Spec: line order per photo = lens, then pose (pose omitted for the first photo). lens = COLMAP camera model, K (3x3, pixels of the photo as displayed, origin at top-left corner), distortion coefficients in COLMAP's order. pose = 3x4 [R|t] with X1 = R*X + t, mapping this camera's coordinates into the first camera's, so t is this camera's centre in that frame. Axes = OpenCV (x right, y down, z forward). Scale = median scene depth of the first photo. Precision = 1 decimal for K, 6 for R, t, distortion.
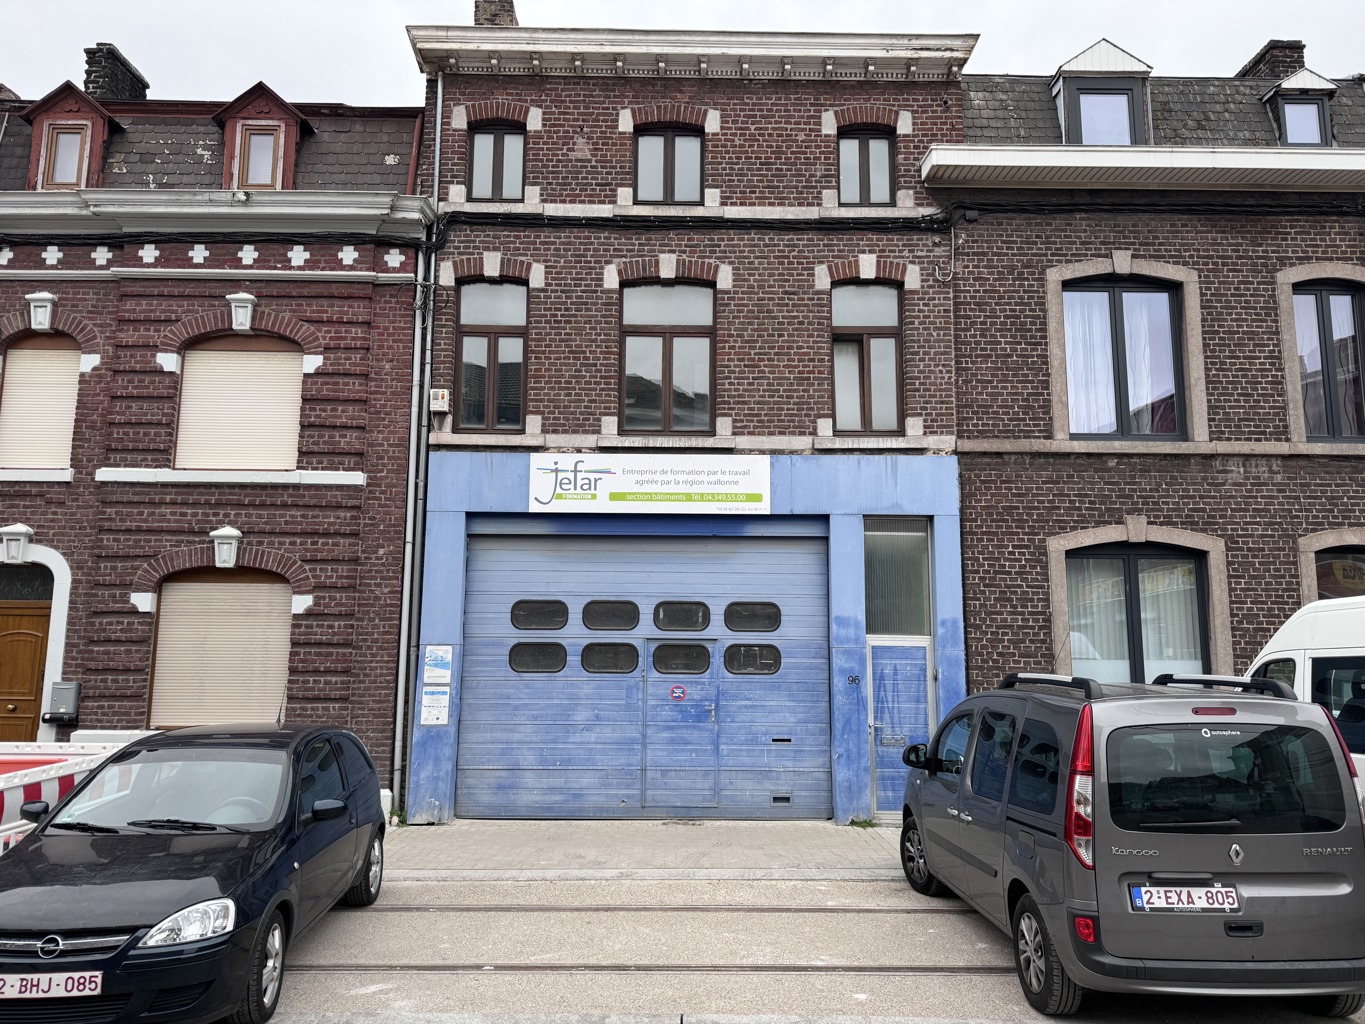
lens RADIAL K [[1016.6, 0, 797.8], [0, 1016.6, 512.7], [0, 0, 1]] dist [0.037230, -0.058340]
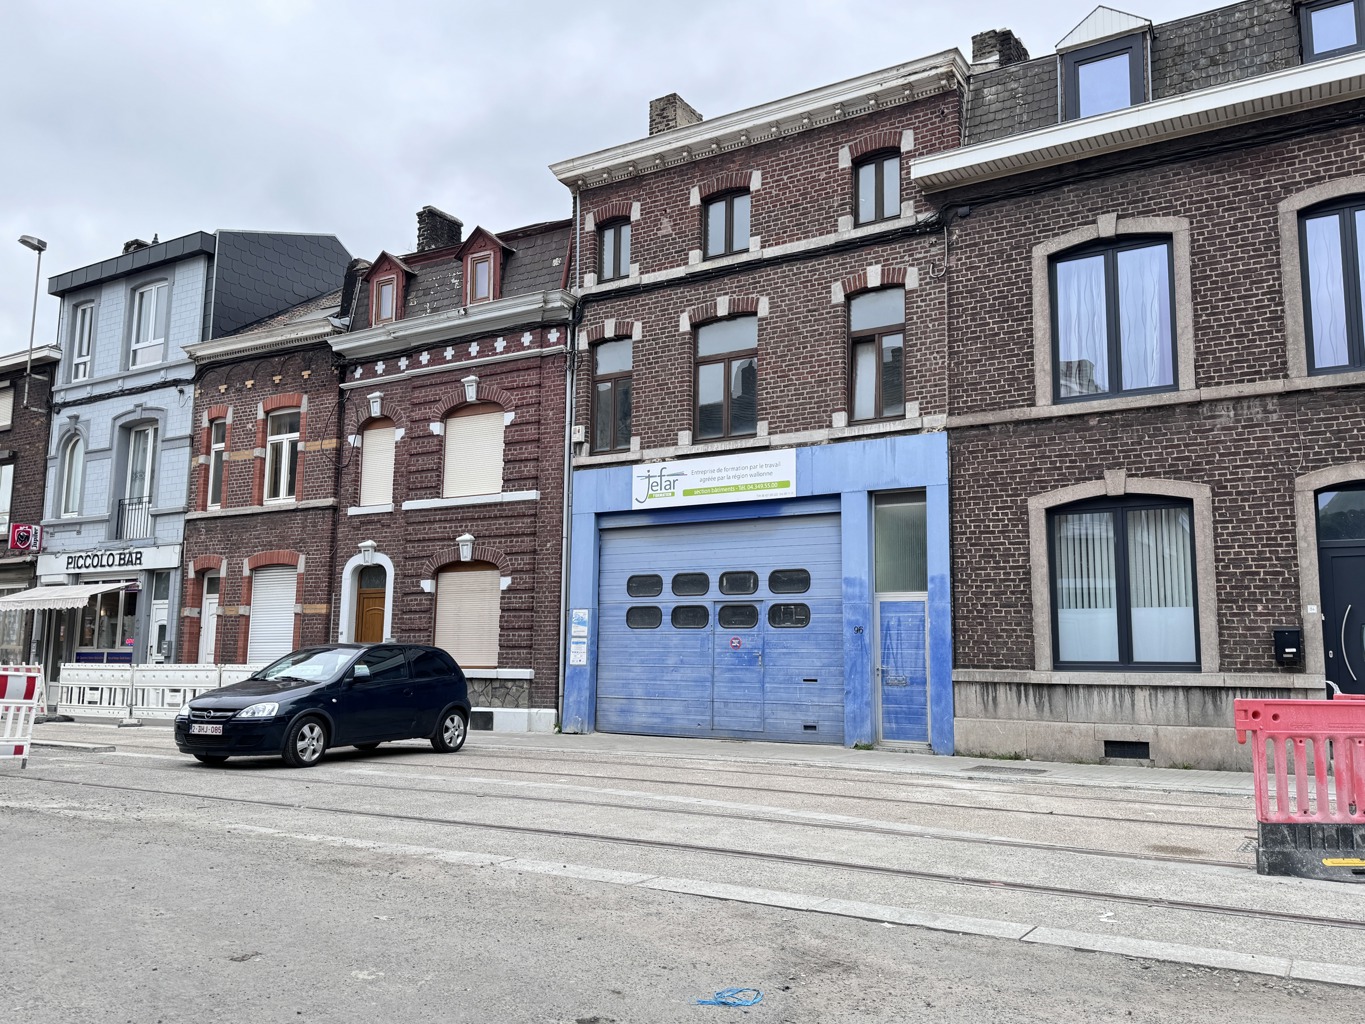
lens RADIAL K [[1109.2, 0, 682.3], [0, 1109.2, 523.5], [0, 0, 1]] dist [0.017171, -0.024430]
pose [[0.840423, -0.066983, -0.537775, 0.563940], [0.073167, 0.997271, -0.009872, 0.036133], [0.536969, -0.031051, 0.843030, -0.195108]]
